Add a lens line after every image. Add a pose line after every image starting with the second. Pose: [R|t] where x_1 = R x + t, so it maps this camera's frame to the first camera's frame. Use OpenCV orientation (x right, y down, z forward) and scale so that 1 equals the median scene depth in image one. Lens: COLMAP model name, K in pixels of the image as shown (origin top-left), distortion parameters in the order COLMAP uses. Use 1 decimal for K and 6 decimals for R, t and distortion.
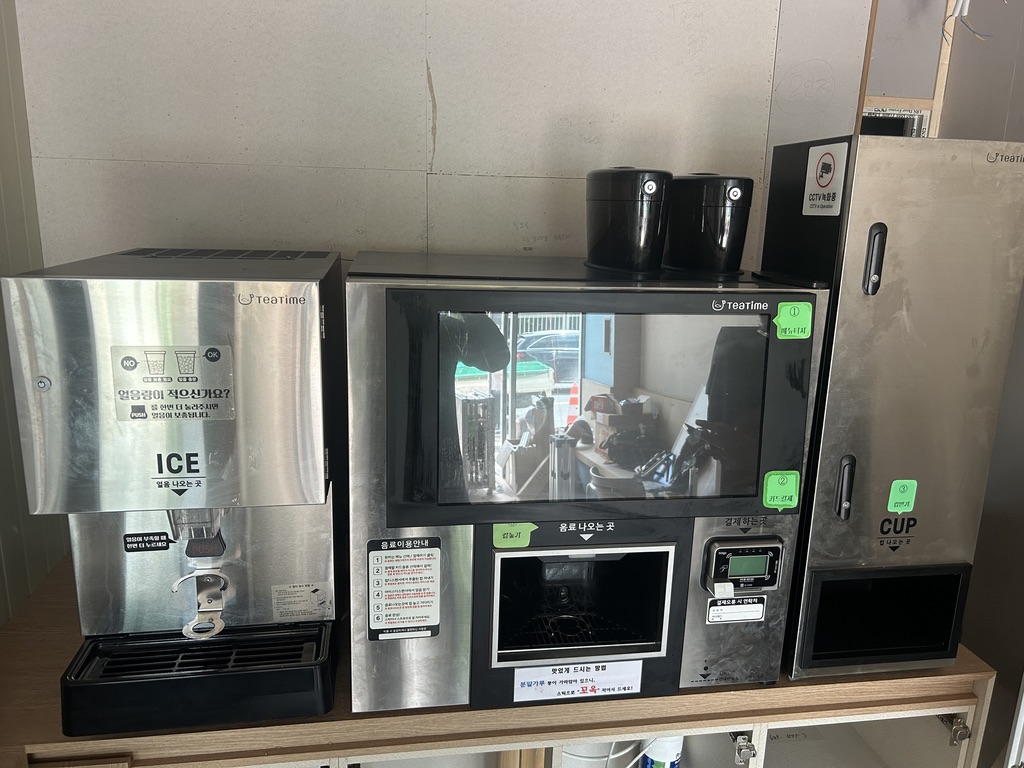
lens RADIAL K [[777.9, 0, 512.7], [0, 777.9, 390.7], [0, 0, 1]] dist [0.043815, -0.056181]
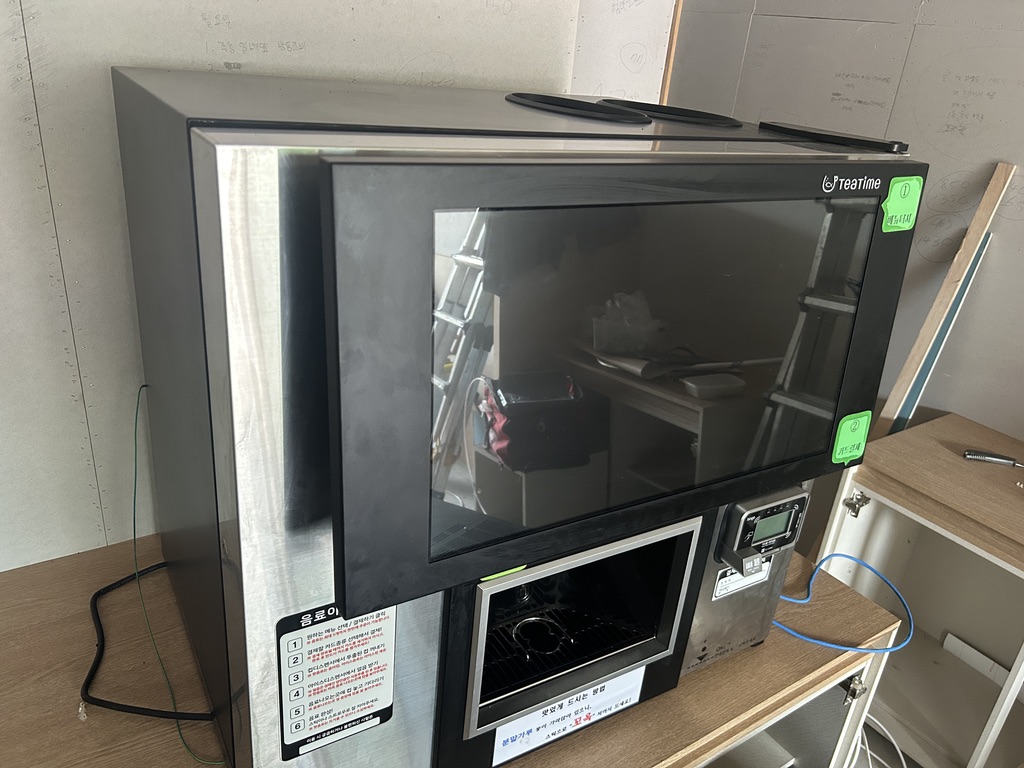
lens RADIAL K [[777.9, 0, 509.6], [0, 777.9, 389.7], [0, 0, 1]] dist [0.043815, -0.056181]
pose [[0.929094, -0.106766, 0.354098, -0.207365], [0.031486, 0.976784, 0.211902, -0.082222], [-0.368501, -0.185727, 0.910886, 0.445383]]
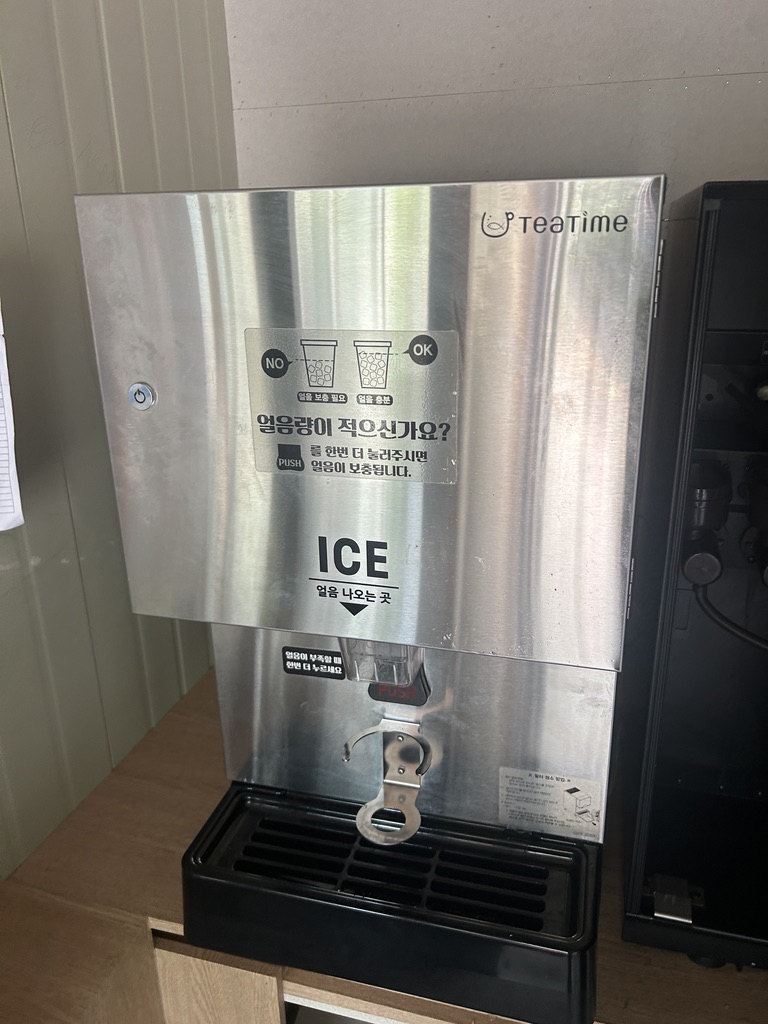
lens RADIAL K [[777.9, 0, 393.2], [0, 777.9, 509.1], [0, 0, 1]] dist [0.043815, -0.056181]
pose [[0.907914, 0.093496, -0.408597, -0.164290], [-0.055224, 0.992990, 0.104508, 0.002257], [0.415503, -0.072320, 0.906712, 0.464819]]
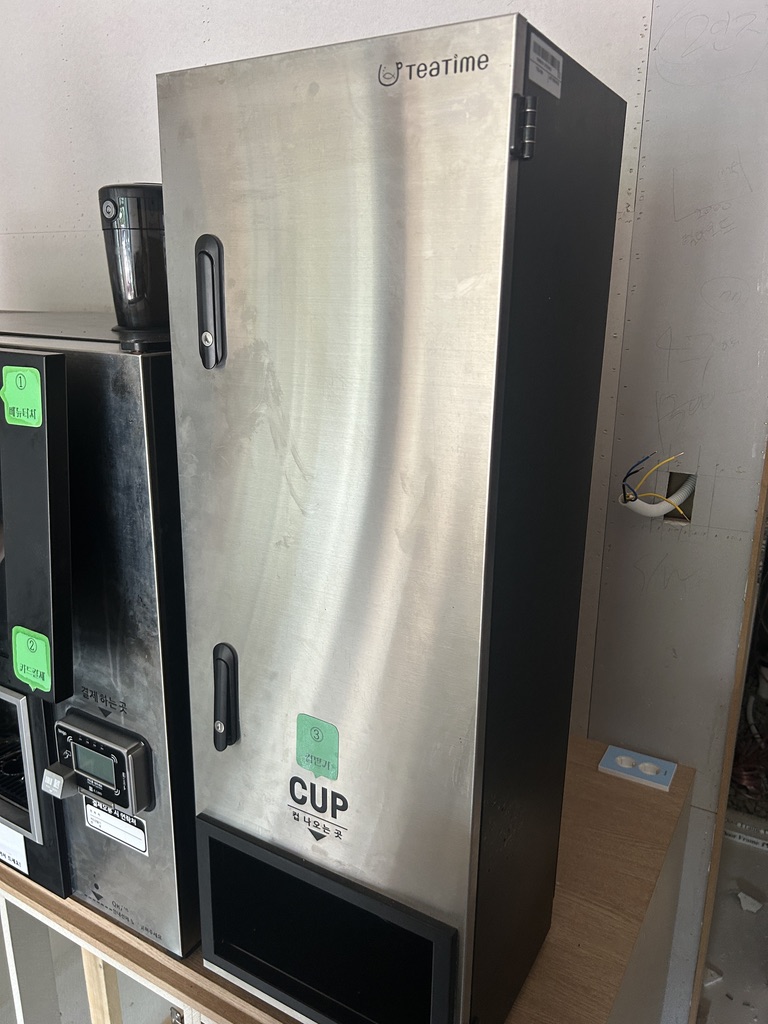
lens RADIAL K [[777.9, 0, 383.6], [0, 777.9, 514.1], [0, 0, 1]] dist [0.043815, -0.056181]
pose [[0.764010, 0.160136, -0.625016, 0.933240], [-0.147131, 0.986428, 0.072883, -0.080292], [0.628205, 0.036276, 0.777202, 0.659110]]
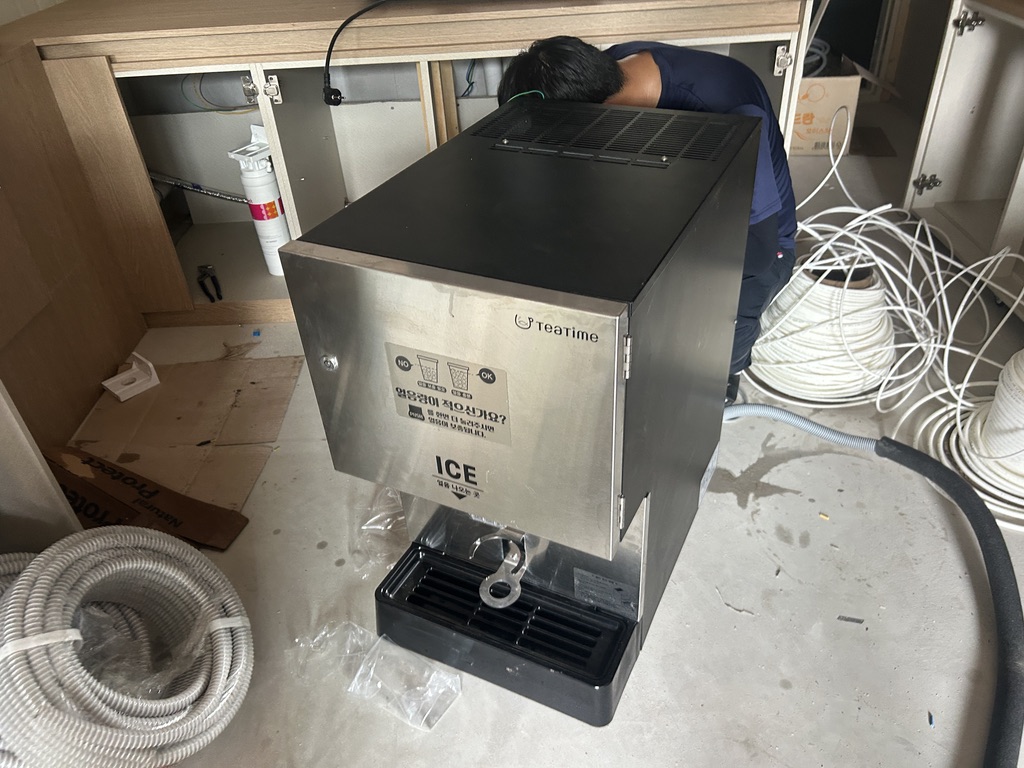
lens RADIAL K [[777.9, 0, 506.3], [0, 777.9, 379.3], [0, 0, 1]] dist [0.043815, -0.056181]
pose [[0.809410, 0.275308, -0.518711, 0.028103], [-0.059258, 0.917080, 0.394276, -0.296612], [0.584247, -0.288393, 0.758607, 0.362386]]
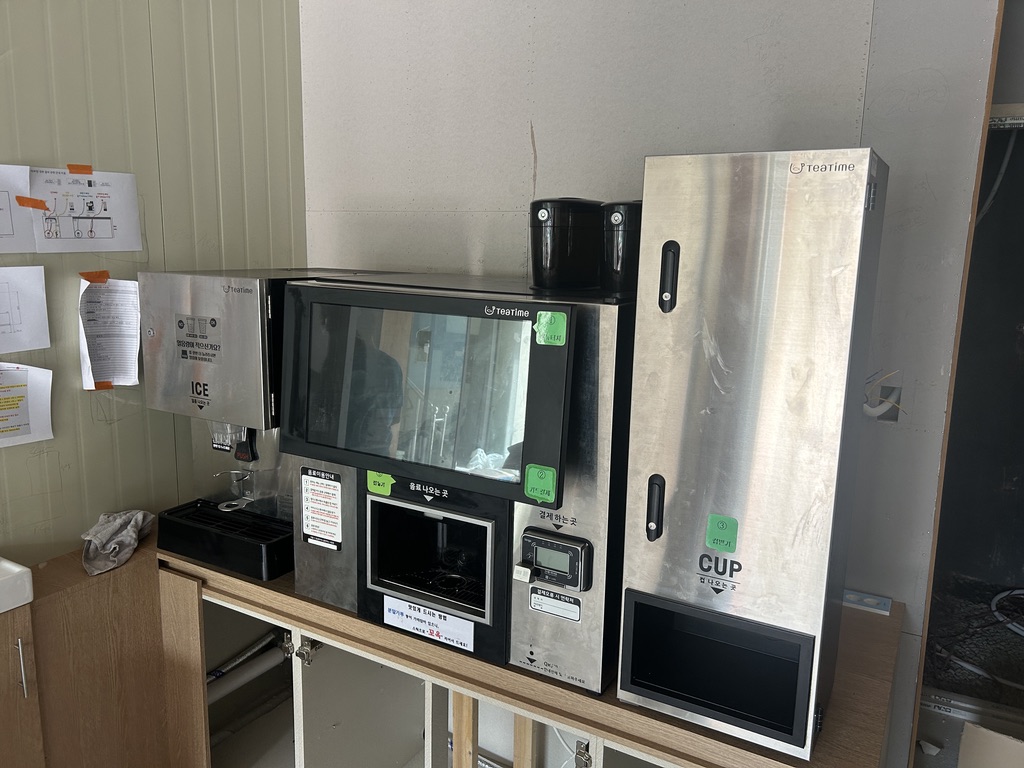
lens RADIAL K [[777.9, 0, 508.1], [0, 777.9, 385.2], [0, 0, 1]] dist [0.043815, -0.056181]
pose [[0.770979, 0.103428, -0.628406, 0.952083], [-0.150094, 0.988439, -0.021462, 0.020995], [0.618921, 0.110866, 0.777589, 0.115568]]
